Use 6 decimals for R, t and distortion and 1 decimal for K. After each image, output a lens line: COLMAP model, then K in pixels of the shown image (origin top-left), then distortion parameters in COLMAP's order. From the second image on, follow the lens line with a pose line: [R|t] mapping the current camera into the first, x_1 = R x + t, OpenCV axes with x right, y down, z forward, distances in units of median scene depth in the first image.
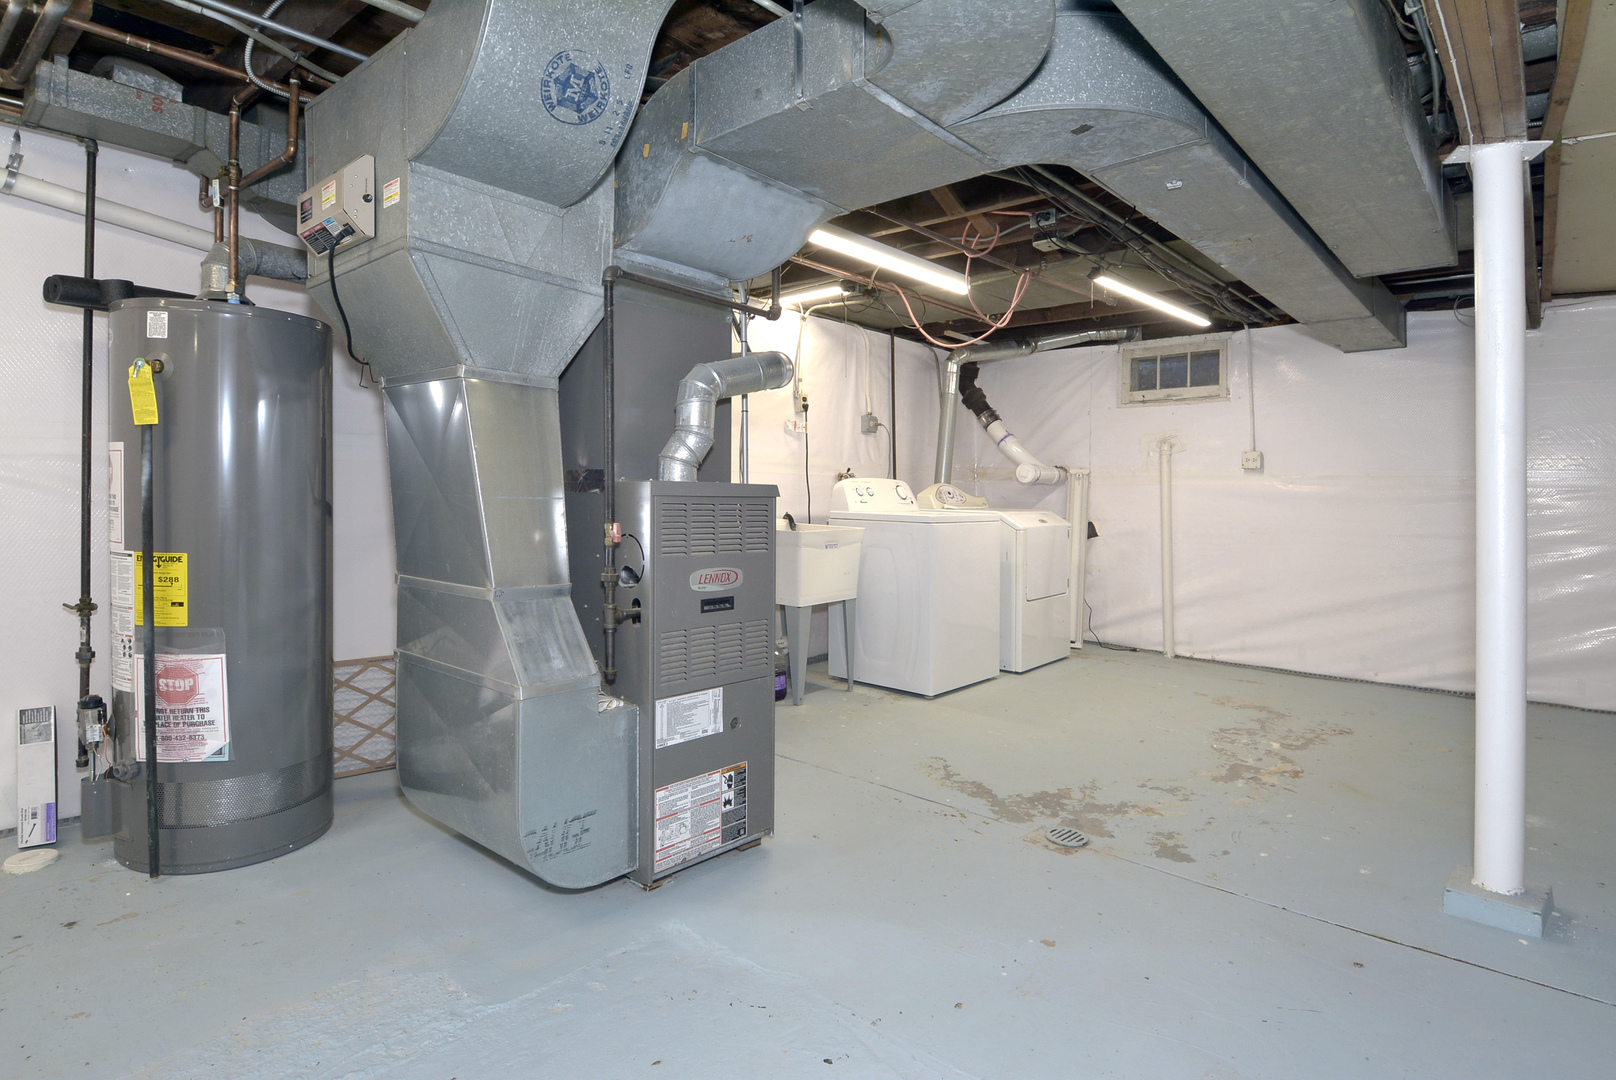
lens RADIAL K [[822.1, 0, 773.5], [0, 822.1, 474.1], [0, 0, 1]] dist [0.001304, -0.000977]
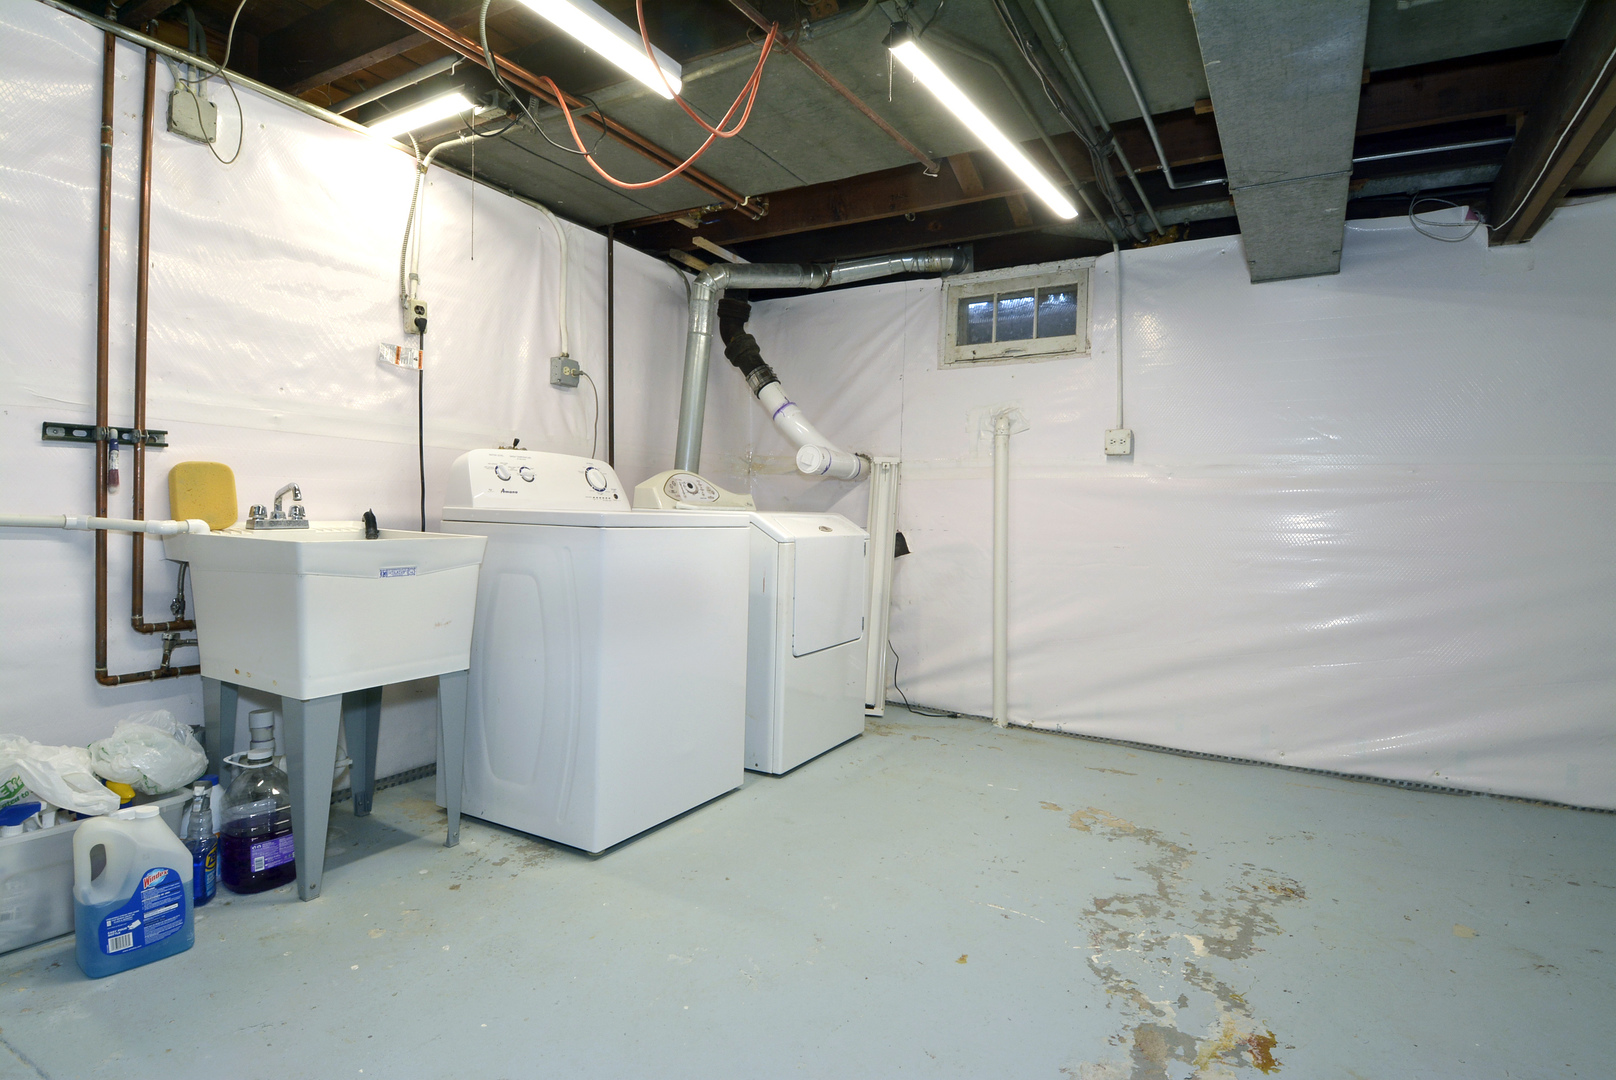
lens RADIAL K [[835.8, 0, 812.6], [0, 835.8, 509.6], [0, 0, 1]] dist [0.004356, -0.000118]
pose [[0.970991, 0.012751, 0.238778, 0.154180], [-0.018115, 0.999630, 0.020284, 0.027492], [-0.238431, -0.024022, 0.970862, 0.351963]]
